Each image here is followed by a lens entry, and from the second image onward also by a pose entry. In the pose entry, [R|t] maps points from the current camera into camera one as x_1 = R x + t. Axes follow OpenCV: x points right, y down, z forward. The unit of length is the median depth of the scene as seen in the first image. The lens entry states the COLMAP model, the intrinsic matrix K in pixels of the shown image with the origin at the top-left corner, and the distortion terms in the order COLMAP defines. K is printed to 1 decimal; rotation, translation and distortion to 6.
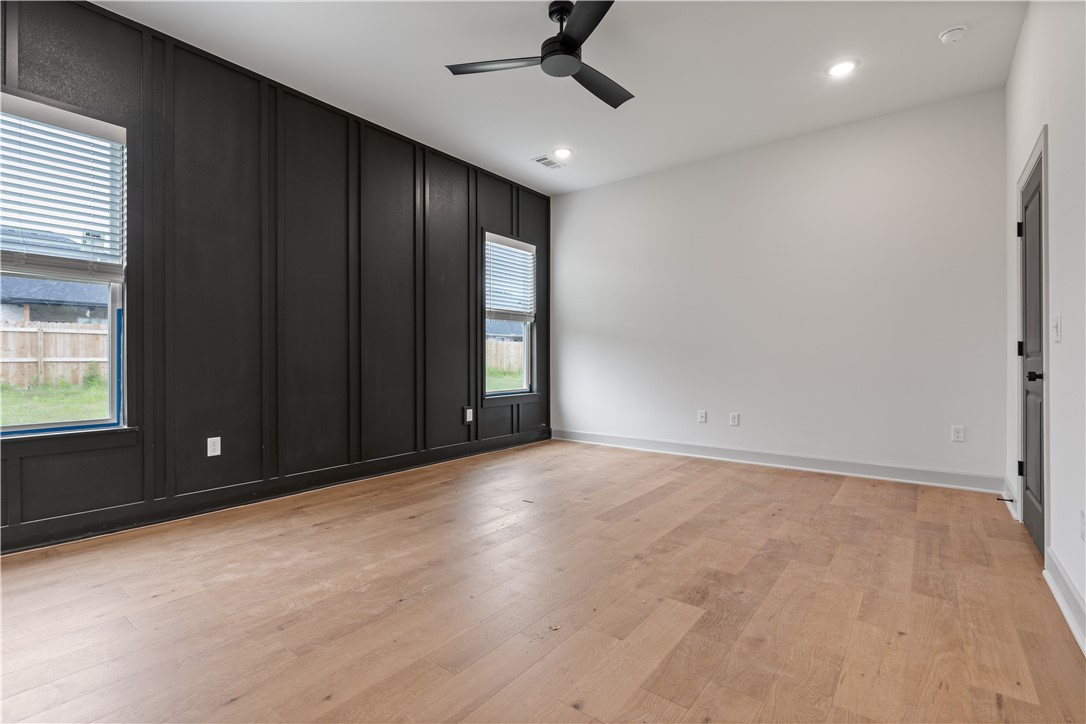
lens RADIAL K [[497.9, 0, 533.1], [0, 497.9, 361.1], [0, 0, 1]] dist [0.000293, -0.001916]
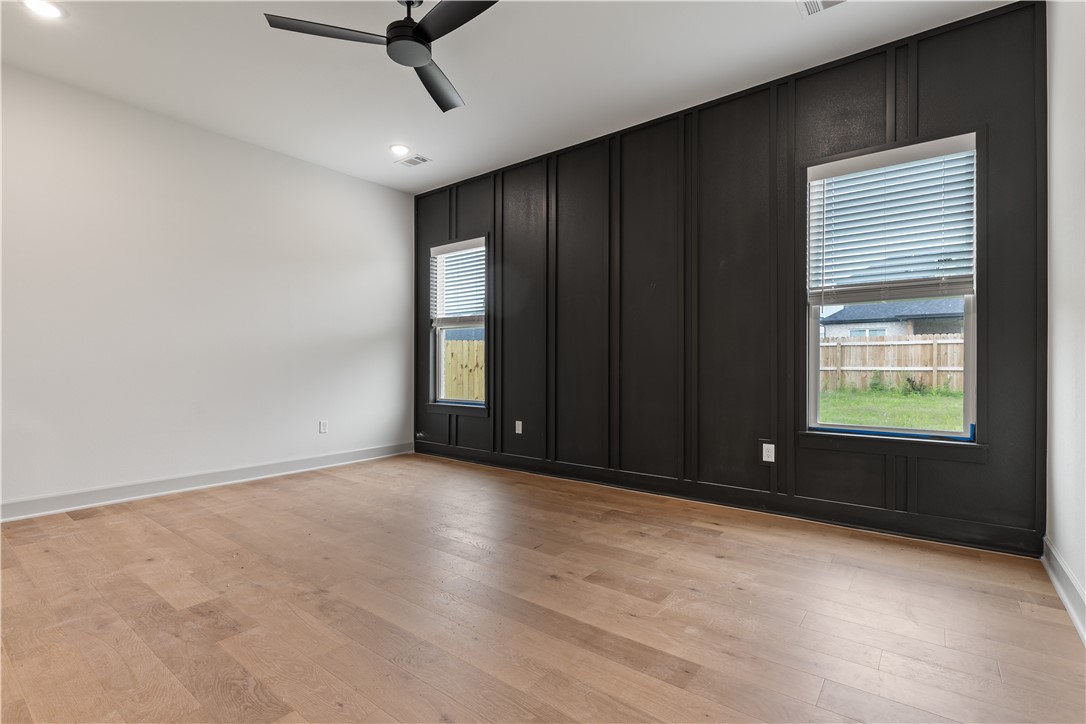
lens RADIAL K [[497.9, 0, 535.7], [0, 497.9, 359.6], [0, 0, 1]] dist [0.000293, -0.001916]
pose [[0.015953, -0.011441, -0.999807, 0.677005], [-0.010888, 0.999873, -0.011616, -0.007865], [0.999813, 0.011071, 0.015826, 0.833566]]
